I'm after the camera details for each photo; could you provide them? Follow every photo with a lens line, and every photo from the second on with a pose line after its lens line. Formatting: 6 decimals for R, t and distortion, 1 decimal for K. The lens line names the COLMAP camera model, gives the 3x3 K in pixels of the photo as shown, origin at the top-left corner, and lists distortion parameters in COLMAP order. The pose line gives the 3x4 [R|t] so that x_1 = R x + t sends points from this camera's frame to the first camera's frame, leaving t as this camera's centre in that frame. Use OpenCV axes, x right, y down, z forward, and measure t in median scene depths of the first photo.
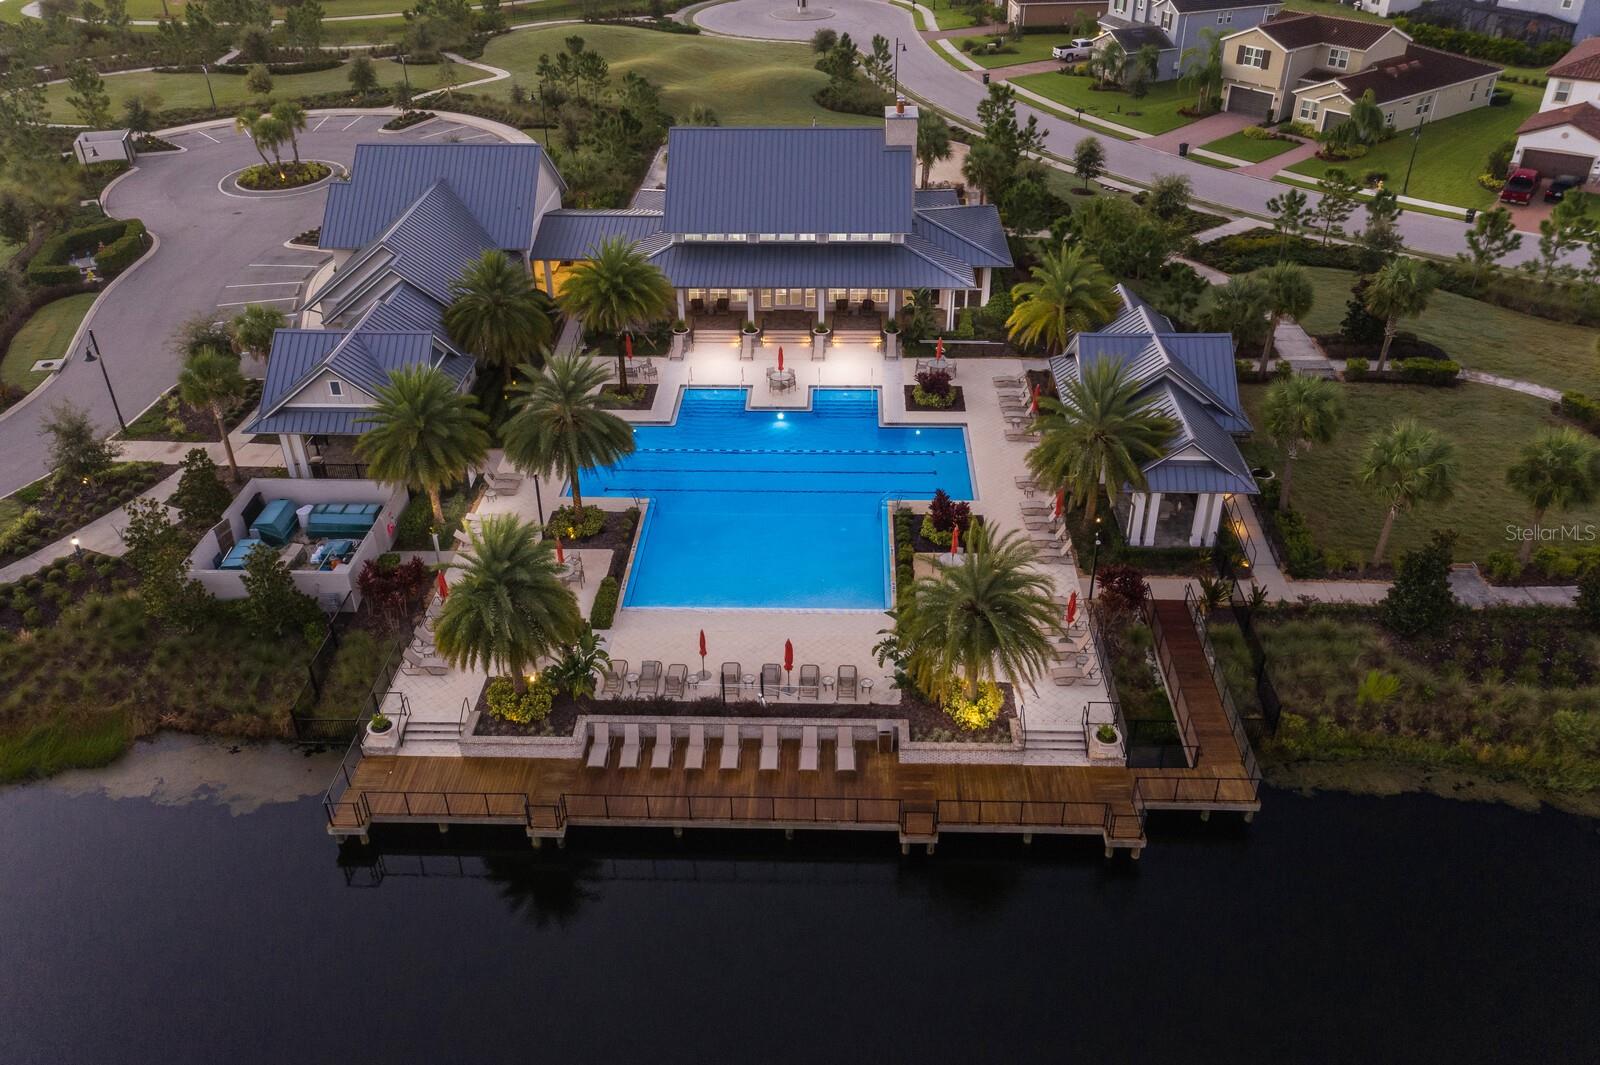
lens RADIAL K [[1250.8, 0, 800.0], [0, 1250.8, 532.5], [0, 0, 1]] dist [0.026998, -0.003833]
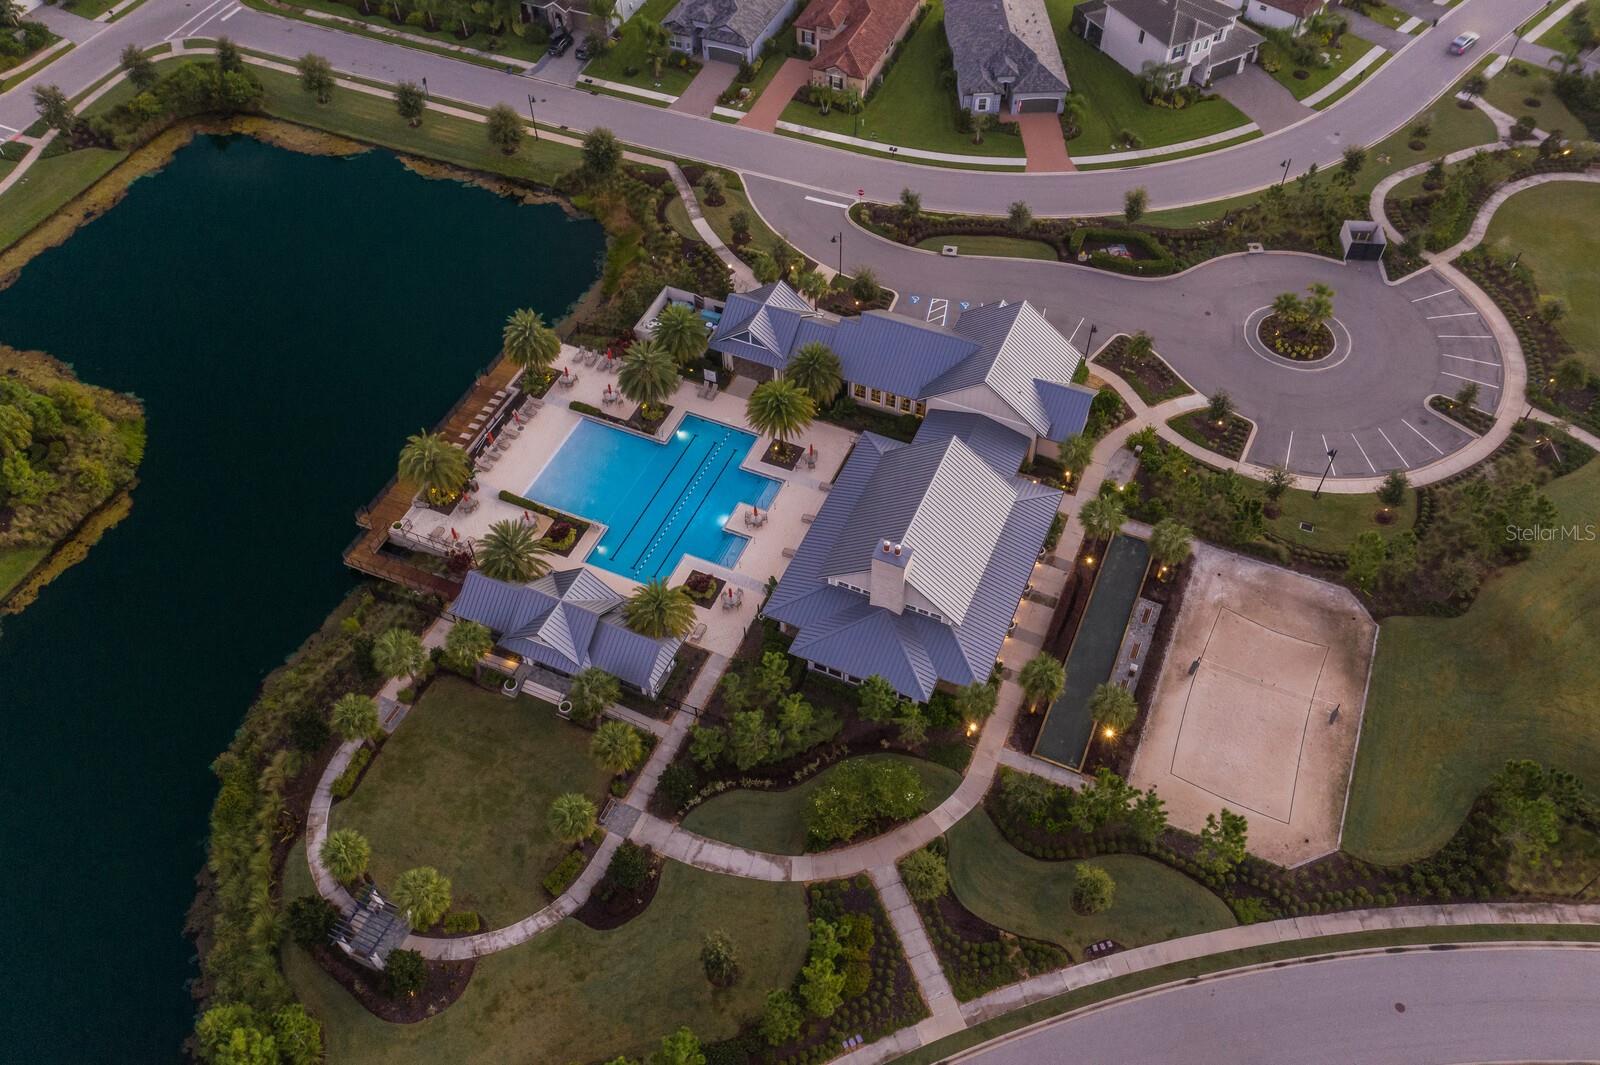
lens RADIAL K [[1250.8, 0, 800.0], [0, 1250.8, 532.5], [0, 0, 1]] dist [0.026998, -0.003833]
pose [[-0.370374, 0.727184, -0.577950, 0.848999], [-0.482950, 0.380737, 0.788542, -1.321379], [0.793463, 0.571176, 0.210178, 0.680570]]
